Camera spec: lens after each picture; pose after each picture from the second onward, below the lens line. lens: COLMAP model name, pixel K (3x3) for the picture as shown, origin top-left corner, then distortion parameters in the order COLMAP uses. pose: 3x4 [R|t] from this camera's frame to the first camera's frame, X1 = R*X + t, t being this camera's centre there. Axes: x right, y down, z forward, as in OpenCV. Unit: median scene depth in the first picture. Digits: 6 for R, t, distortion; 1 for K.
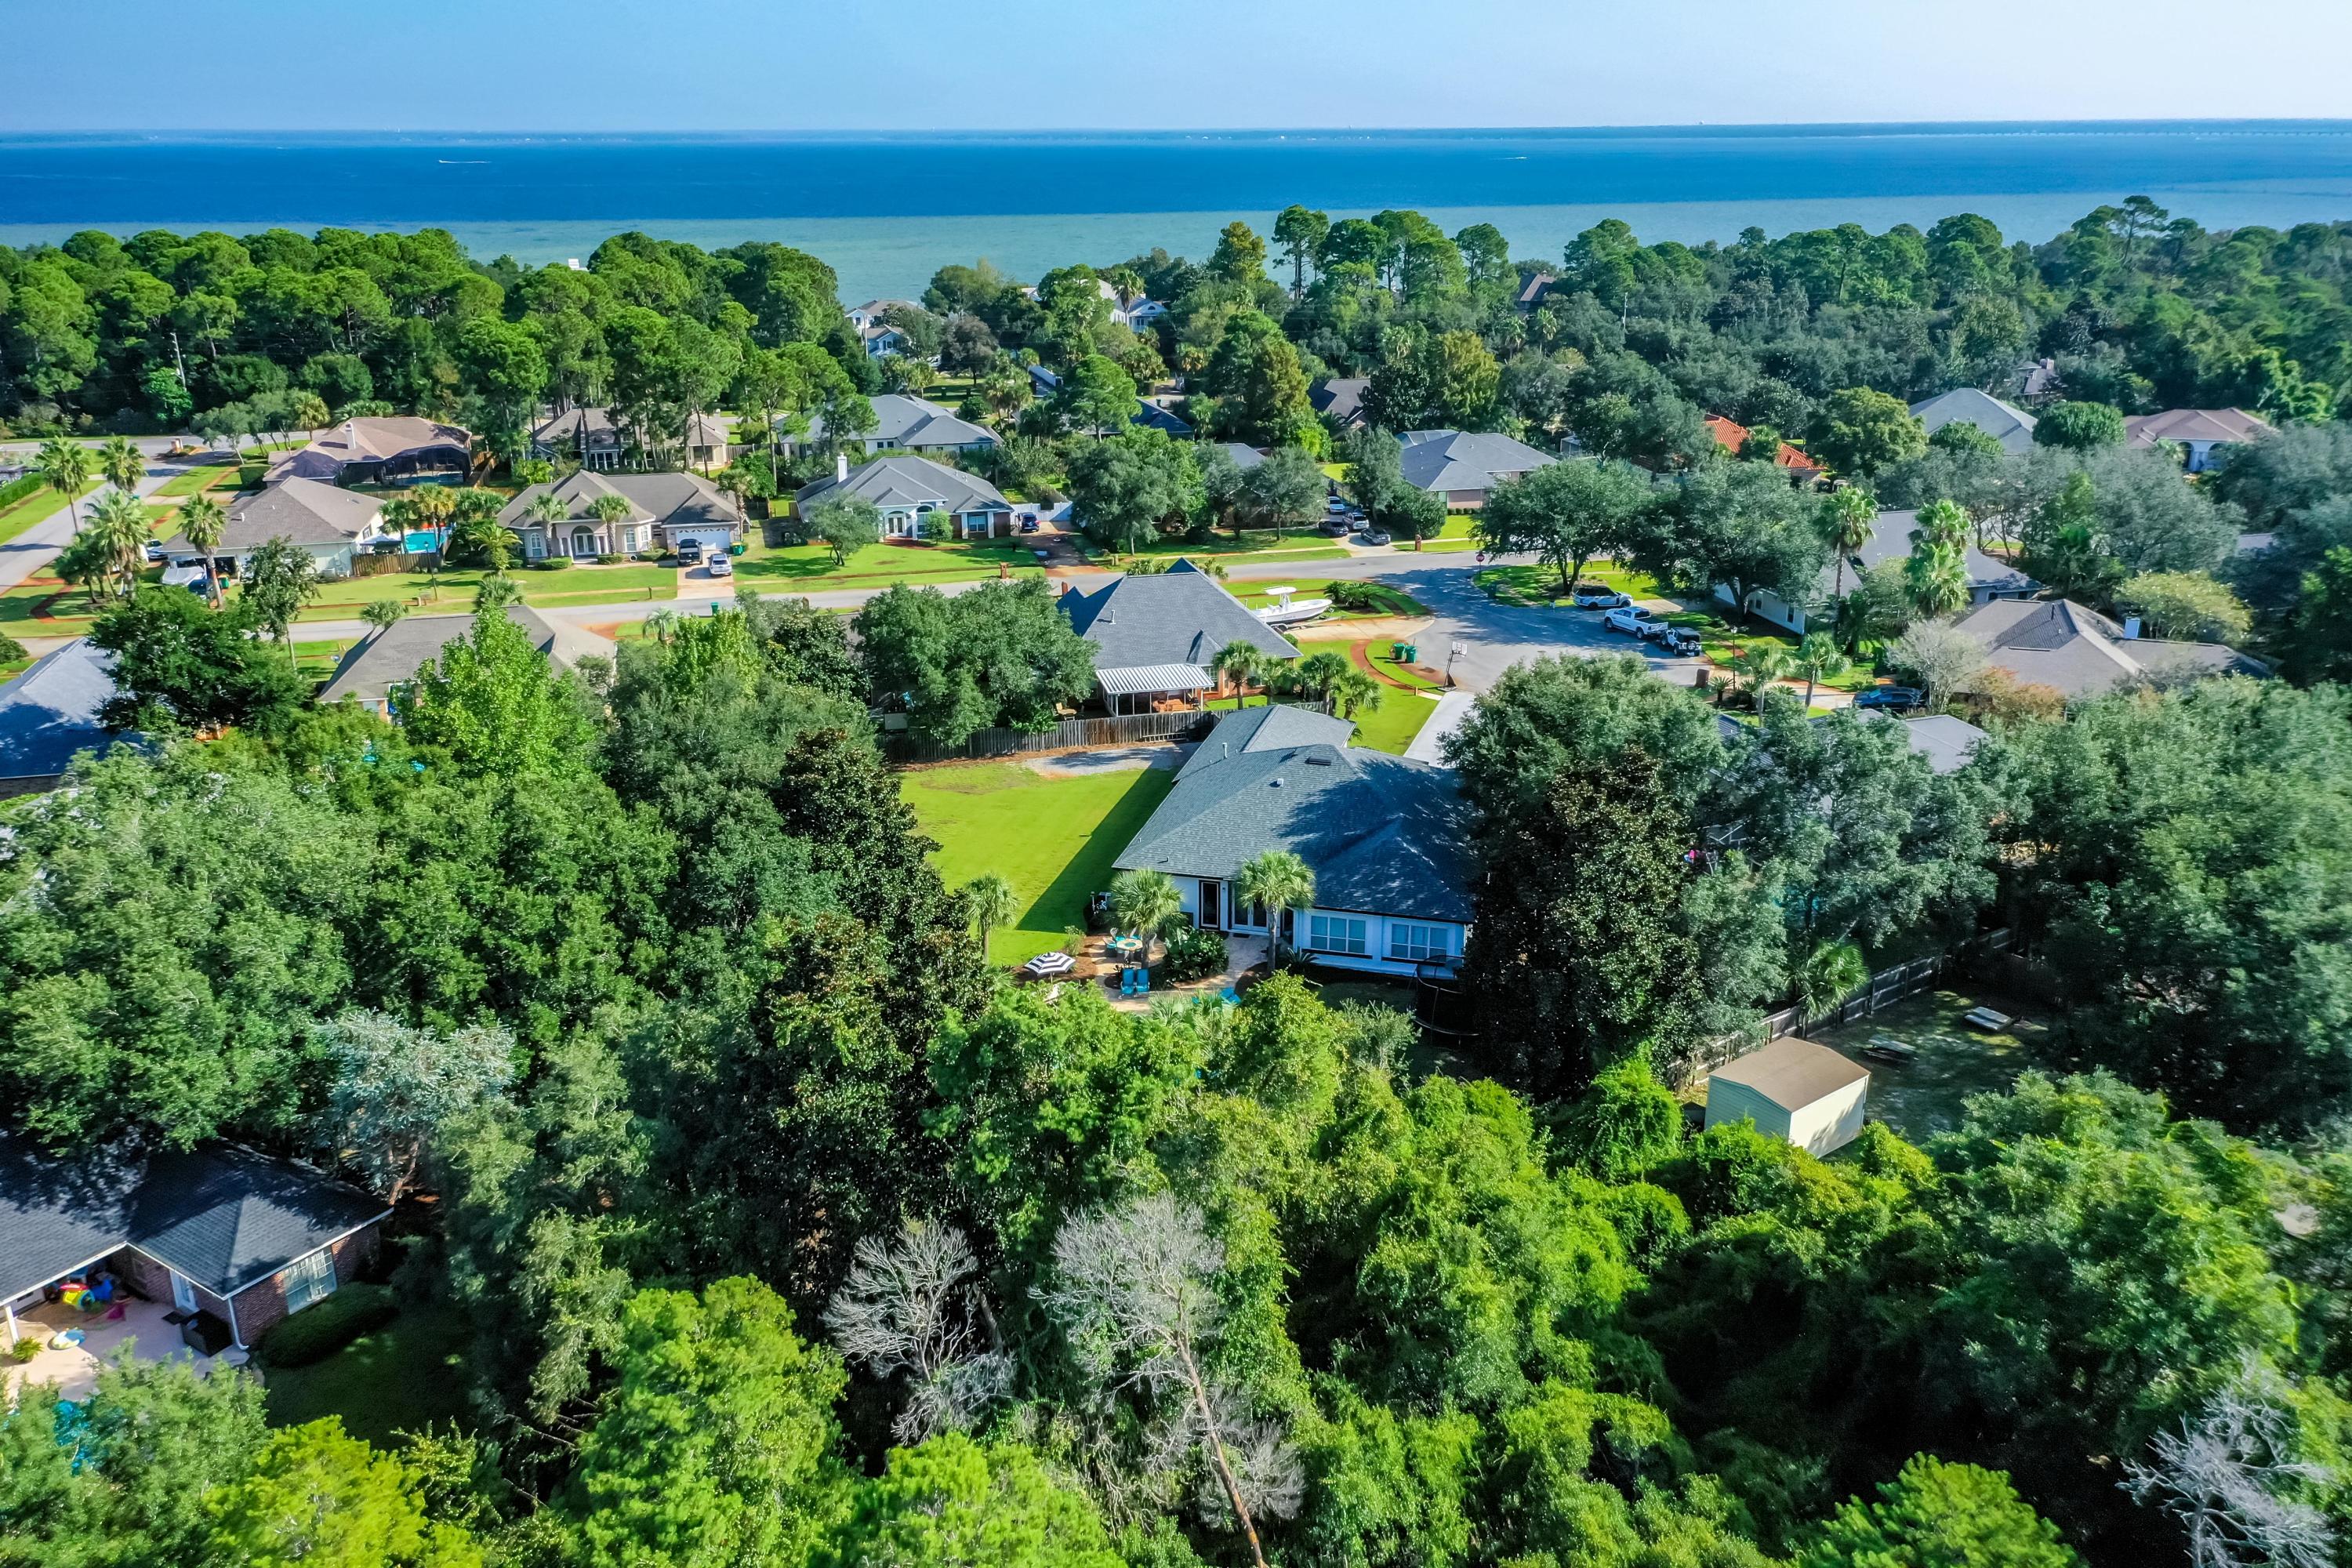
lens RADIAL K [[1892.0, 0, 1176.0], [0, 1892.0, 784.0], [0, 0, 1]] dist [-0.009479, 0.010274]
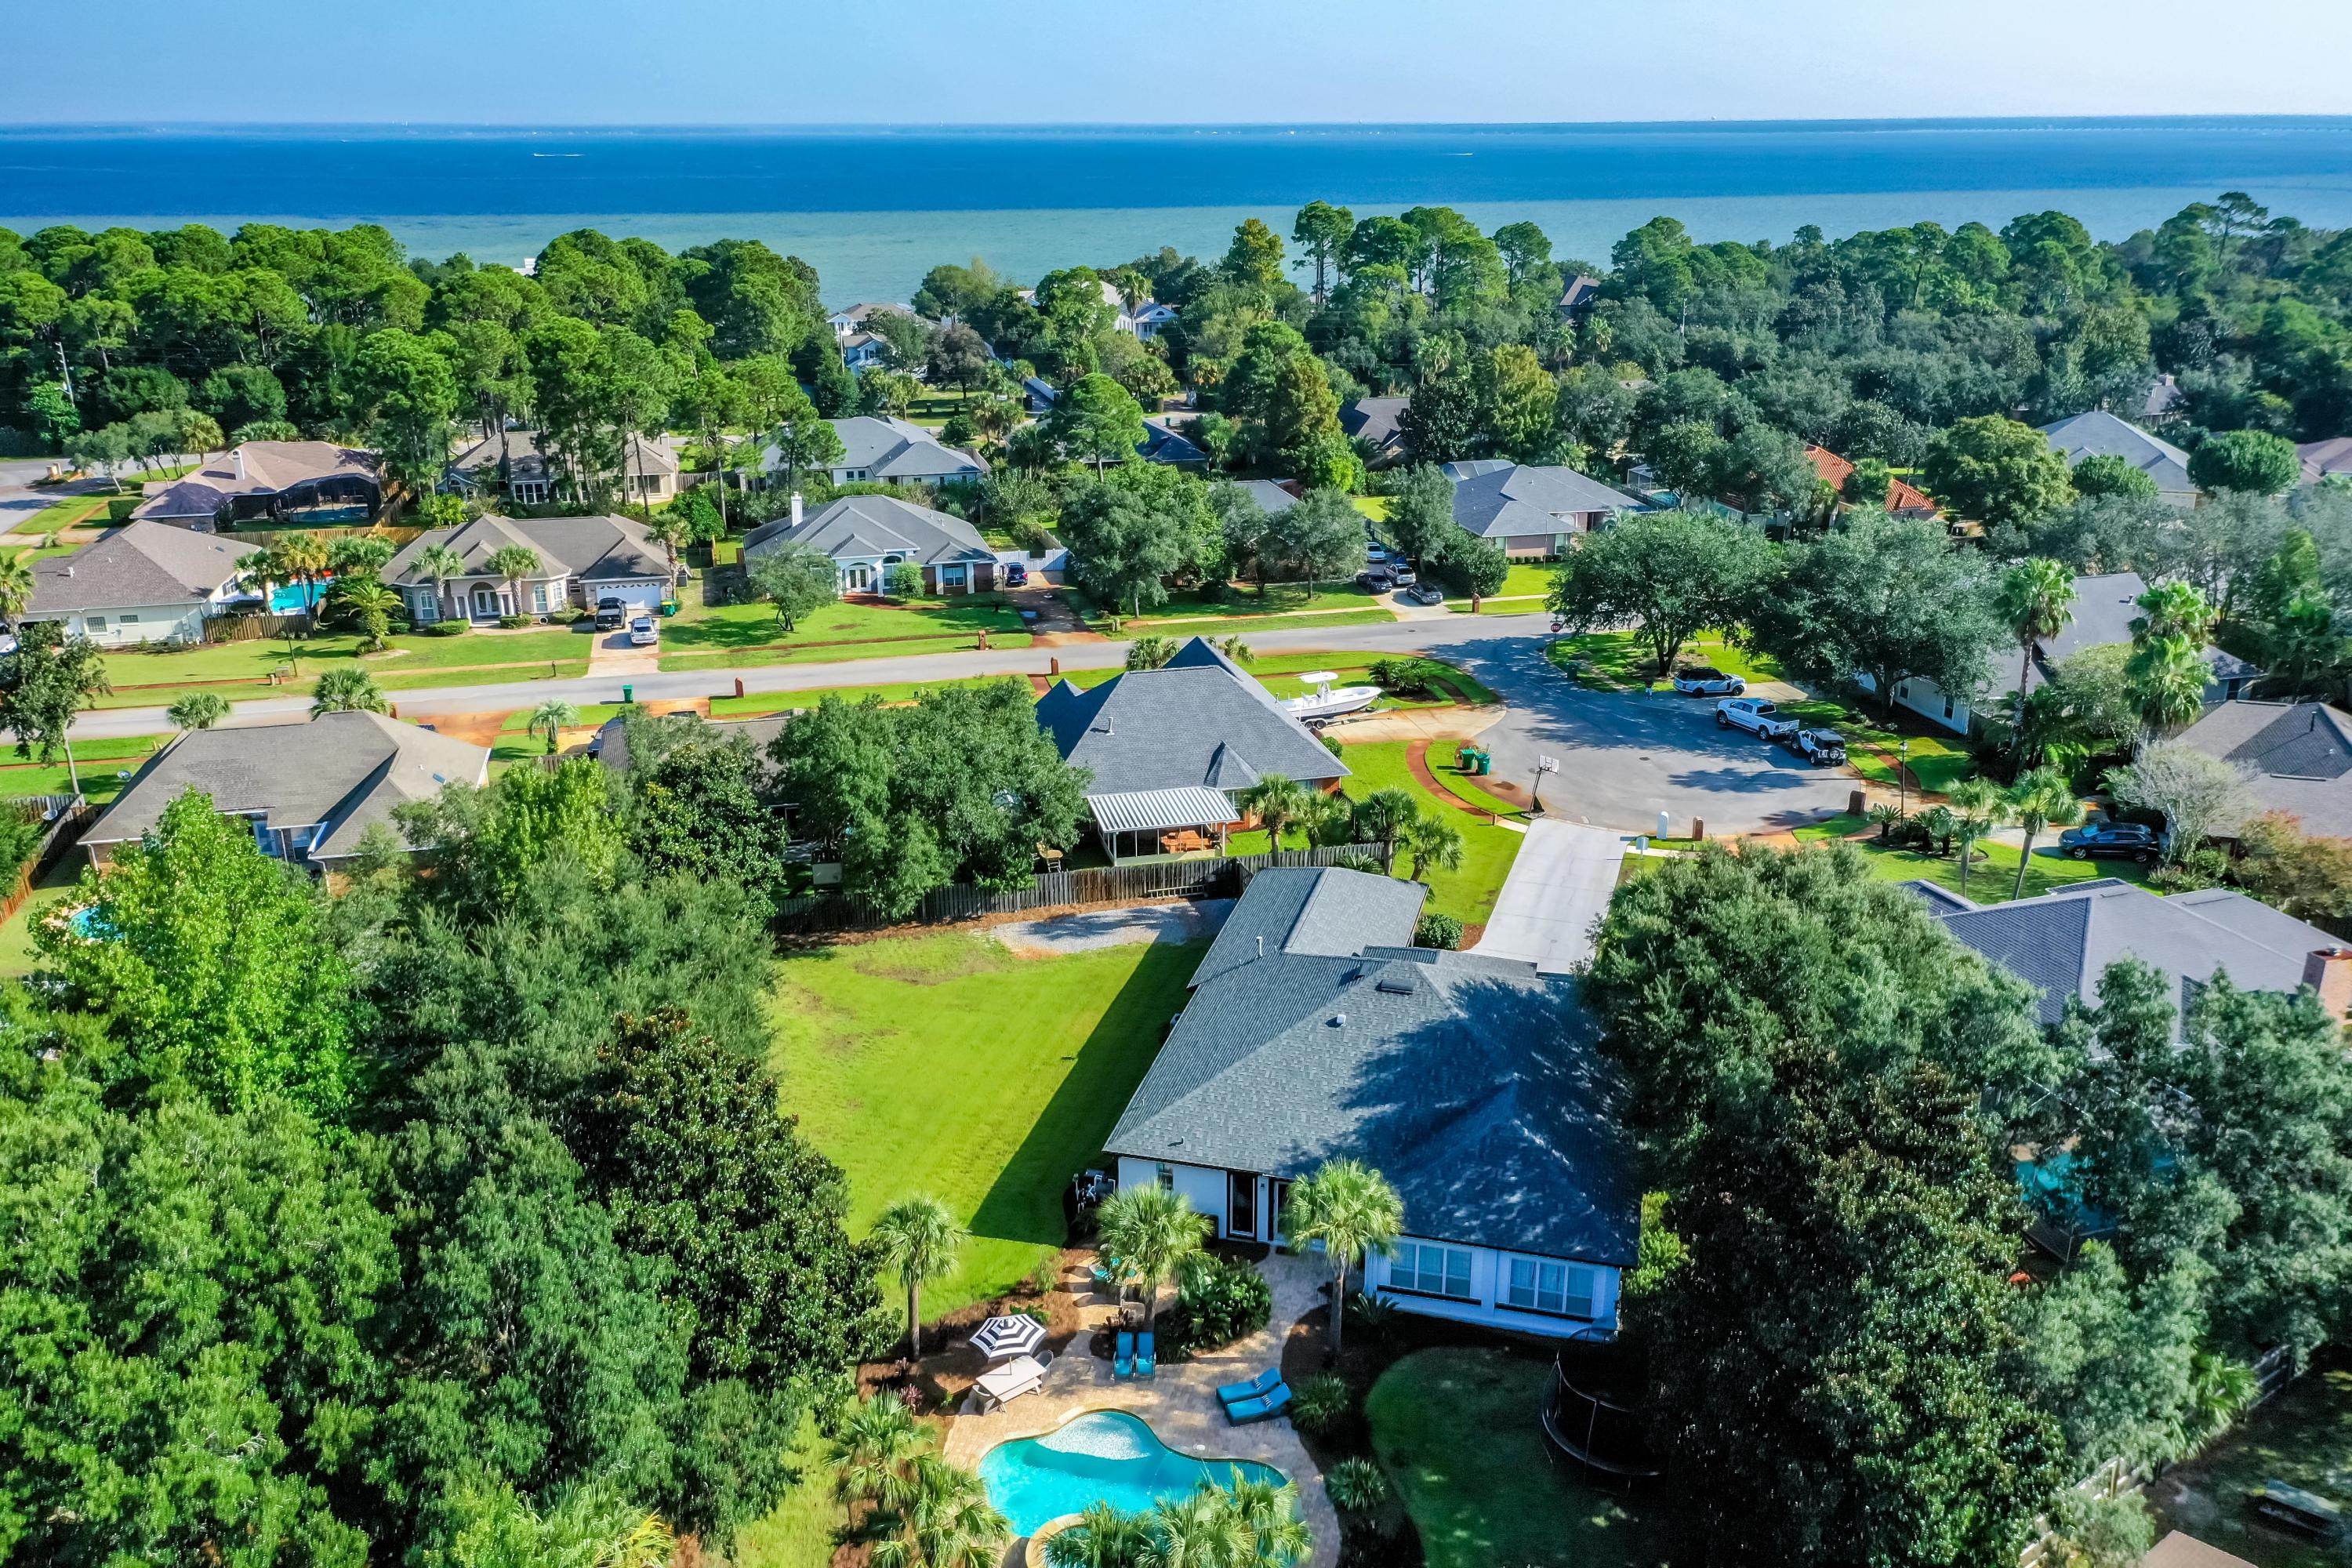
lens RADIAL K [[1895.2, 0, 1176.0], [0, 1895.2, 784.0], [0, 0, 1]] dist [0.003716, -0.002184]
pose [[0.999990, 0.002448, -0.003782, -0.002112], [-0.002441, 0.999995, 0.001764, -0.045467], [0.003787, -0.001755, 0.999991, 0.146454]]
